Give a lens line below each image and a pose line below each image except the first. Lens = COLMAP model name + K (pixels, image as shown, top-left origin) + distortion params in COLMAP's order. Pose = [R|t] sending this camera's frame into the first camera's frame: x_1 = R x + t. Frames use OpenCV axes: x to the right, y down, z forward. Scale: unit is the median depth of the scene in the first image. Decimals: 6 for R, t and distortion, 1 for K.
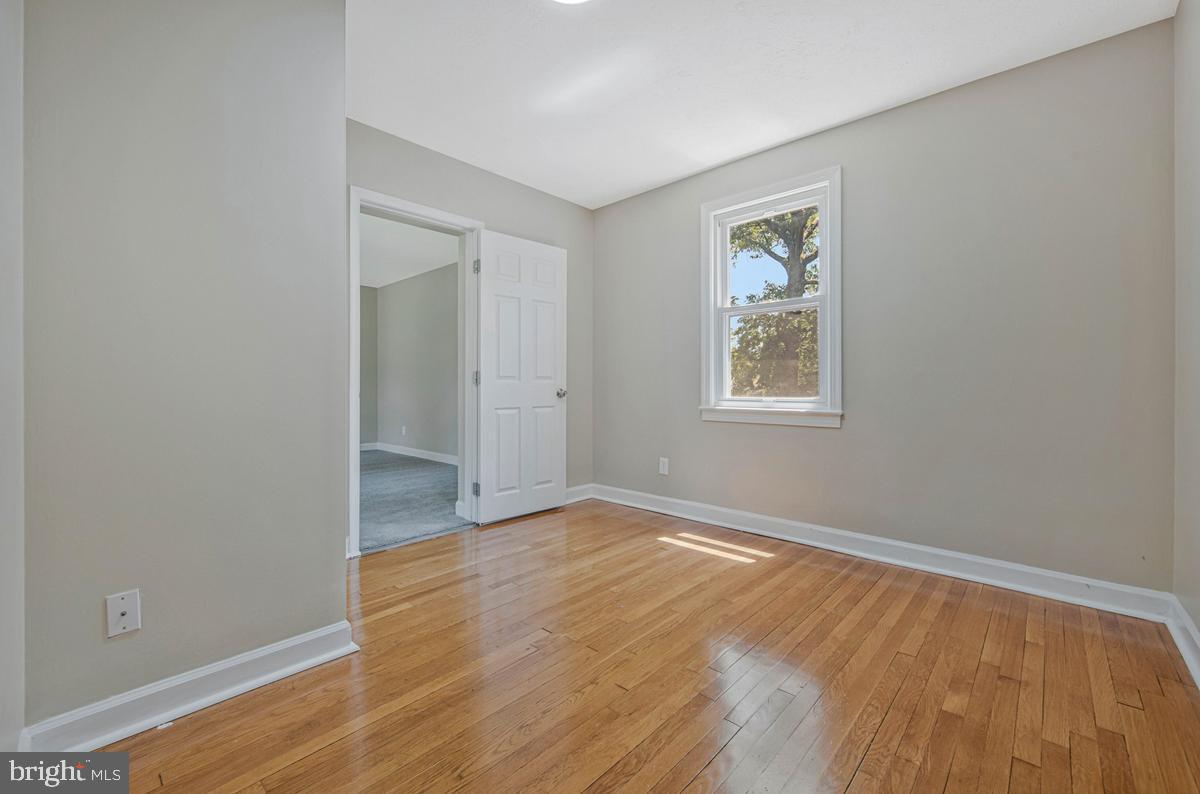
lens RADIAL K [[502.1, 0, 592.9], [0, 502.1, 393.9], [0, 0, 1]] dist [-0.000169, 0.000255]
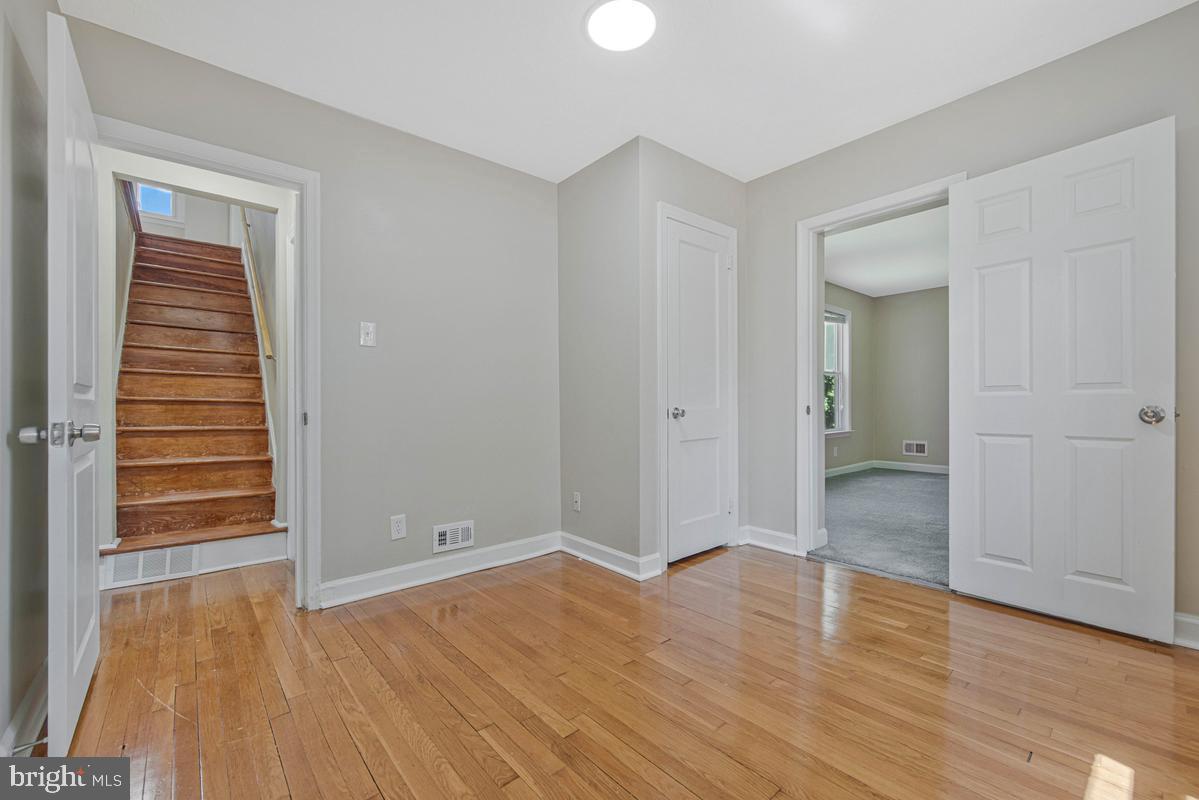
lens RADIAL K [[494.5, 0, 609.3], [0, 494.5, 405.2], [0, 0, 1]] dist [-0.004086, -0.003511]
pose [[-0.095609, 0.008381, -0.995384, 0.543553], [-0.014048, 0.999854, 0.009768, -0.009127], [0.995320, 0.014917, -0.095477, 0.579591]]
